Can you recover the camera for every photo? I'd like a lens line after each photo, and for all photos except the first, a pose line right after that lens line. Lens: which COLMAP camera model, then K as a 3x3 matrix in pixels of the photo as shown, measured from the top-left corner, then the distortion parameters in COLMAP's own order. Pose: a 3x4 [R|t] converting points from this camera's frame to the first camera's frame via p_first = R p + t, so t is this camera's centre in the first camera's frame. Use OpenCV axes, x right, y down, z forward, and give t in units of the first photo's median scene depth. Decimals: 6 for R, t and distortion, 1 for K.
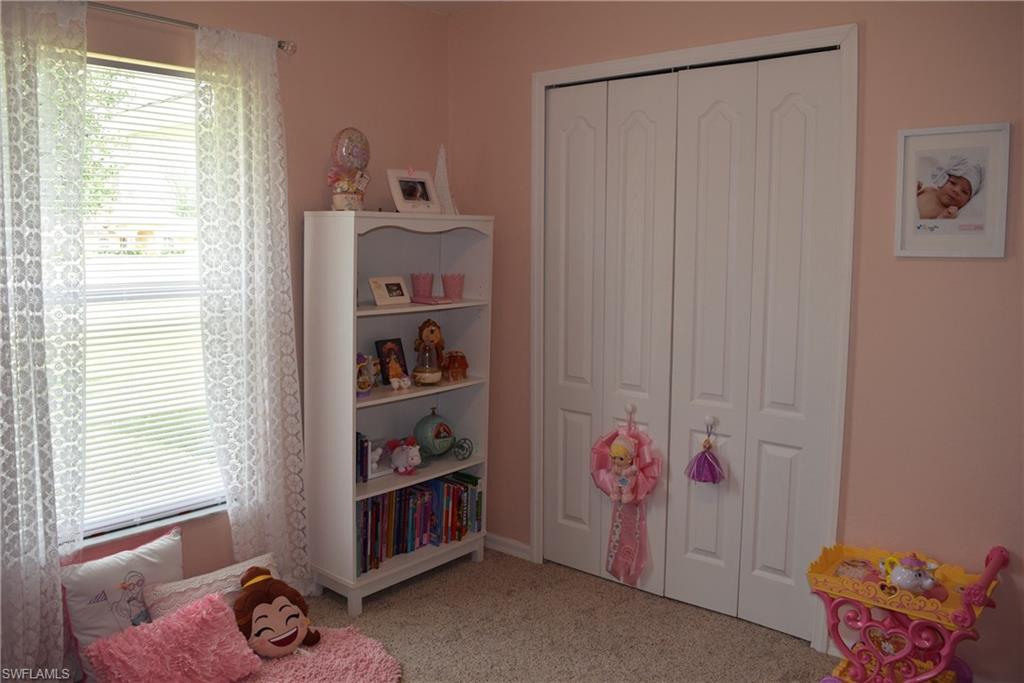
lens RADIAL K [[804.5, 0, 511.8], [0, 804.5, 340.1], [0, 0, 1]] dist [-0.096003, 0.022708]
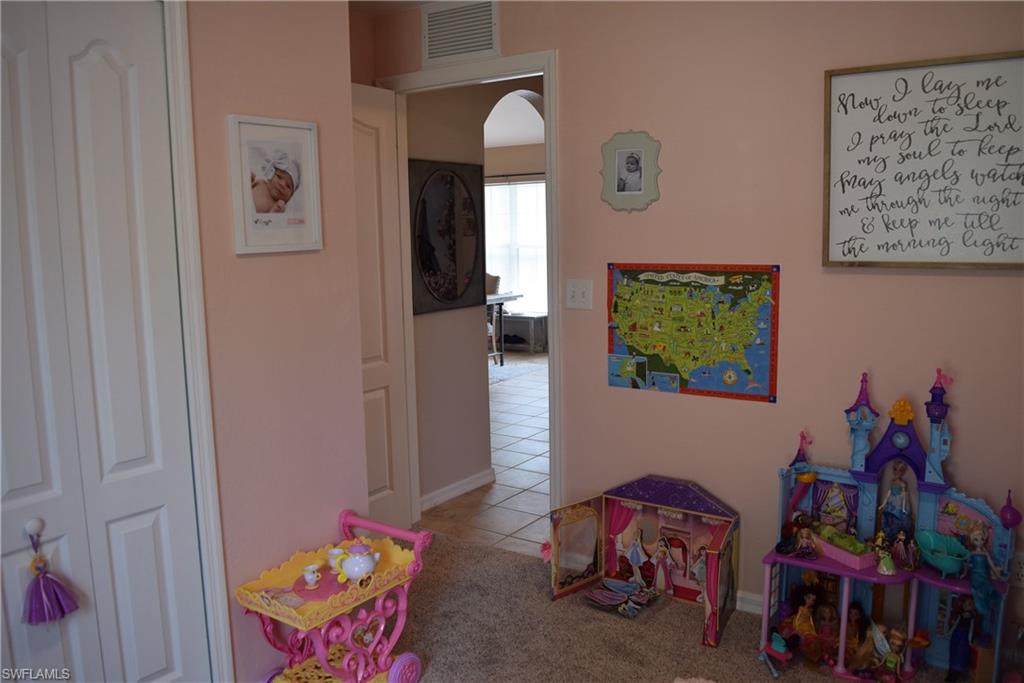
lens RADIAL K [[804.5, 0, 512.2], [0, 804.5, 337.0], [0, 0, 1]] dist [-0.096003, 0.022708]
pose [[-0.104893, -0.131655, 0.985730, -0.472147], [0.139985, 0.979375, 0.145702, -0.104741], [-0.984582, 0.153271, -0.084300, 0.800871]]
